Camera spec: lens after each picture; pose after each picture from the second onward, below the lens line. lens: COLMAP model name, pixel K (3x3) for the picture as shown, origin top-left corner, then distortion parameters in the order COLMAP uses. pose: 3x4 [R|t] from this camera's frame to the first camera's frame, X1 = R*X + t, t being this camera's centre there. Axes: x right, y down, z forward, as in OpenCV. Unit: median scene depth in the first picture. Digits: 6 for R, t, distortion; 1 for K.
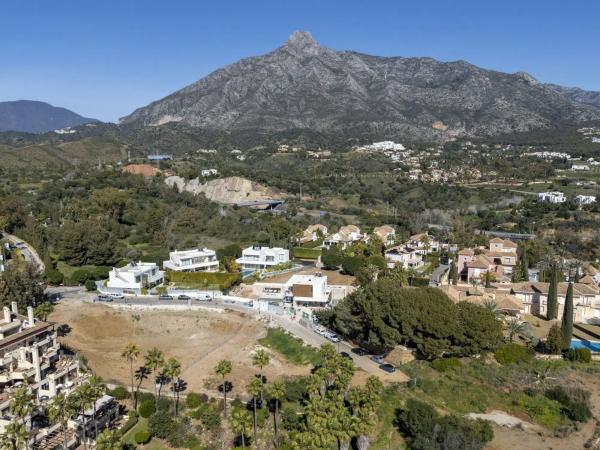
lens RADIAL K [[485.7, 0, 300.0], [0, 485.7, 225.0], [0, 0, 1]] dist [0.059897, -0.074439]
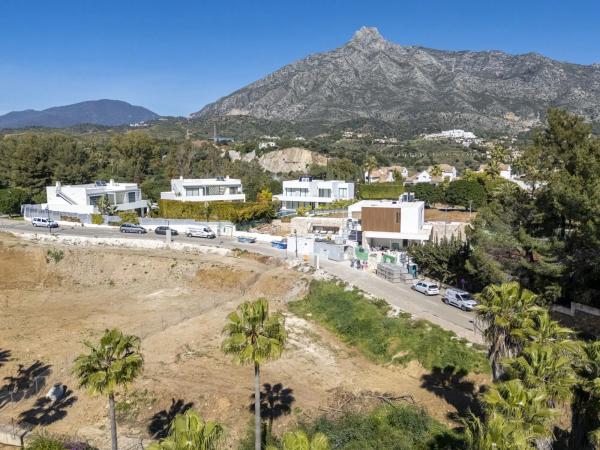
lens RADIAL K [[480.7, 0, 324.3], [0, 480.7, 216.2], [0, 0, 1]] dist [0.056915, -0.062945]
pose [[0.996603, 0.018388, -0.080282, -0.010631], [-0.019000, 0.999796, -0.006861, 0.103063], [0.080140, 0.008363, 0.996749, 0.362410]]
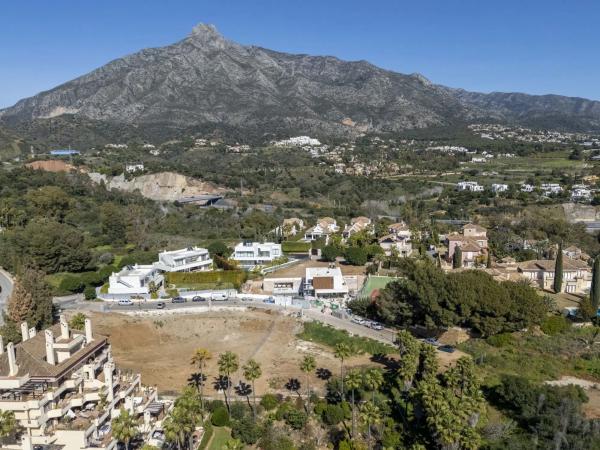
lens RADIAL K [[480.7, 0, 324.3], [0, 480.7, 216.2], [0, 0, 1]] dist [0.056915, -0.062945]
pose [[0.973022, -0.036585, 0.227795, -0.162153], [0.037800, 0.999285, -0.000973, -0.001497], [-0.227597, 0.009557, 0.973709, 0.020883]]
